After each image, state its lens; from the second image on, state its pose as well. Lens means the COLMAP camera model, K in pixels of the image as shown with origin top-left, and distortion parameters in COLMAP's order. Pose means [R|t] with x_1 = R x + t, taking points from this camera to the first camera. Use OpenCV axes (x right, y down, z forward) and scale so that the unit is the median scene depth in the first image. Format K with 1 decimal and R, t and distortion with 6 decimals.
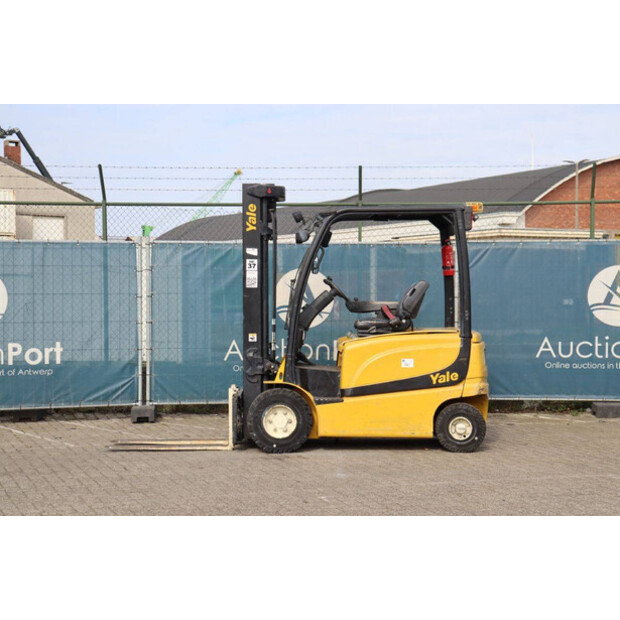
lens RADIAL K [[1252.4, 0, 328.1], [0, 1252.4, 298.9], [0, 0, 1]] dist [0.301928, 0.000000]
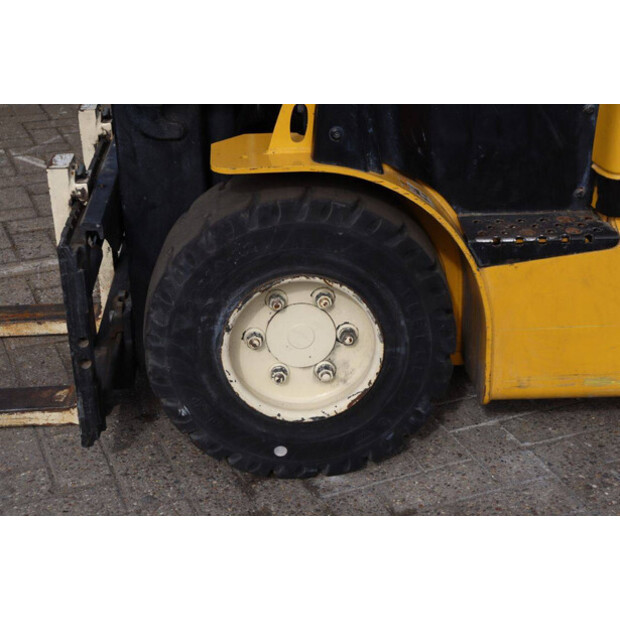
lens RADIAL K [[1376.4, 0, 309.0], [0, 1376.4, 310.4], [0, 0, 1]] dist [0.128998, 0.000000]
pose [[0.999547, -0.029179, 0.007356, -0.038356], [0.023551, 0.910712, 0.412370, -0.001310], [-0.018732, -0.412010, 0.910987, 0.789301]]
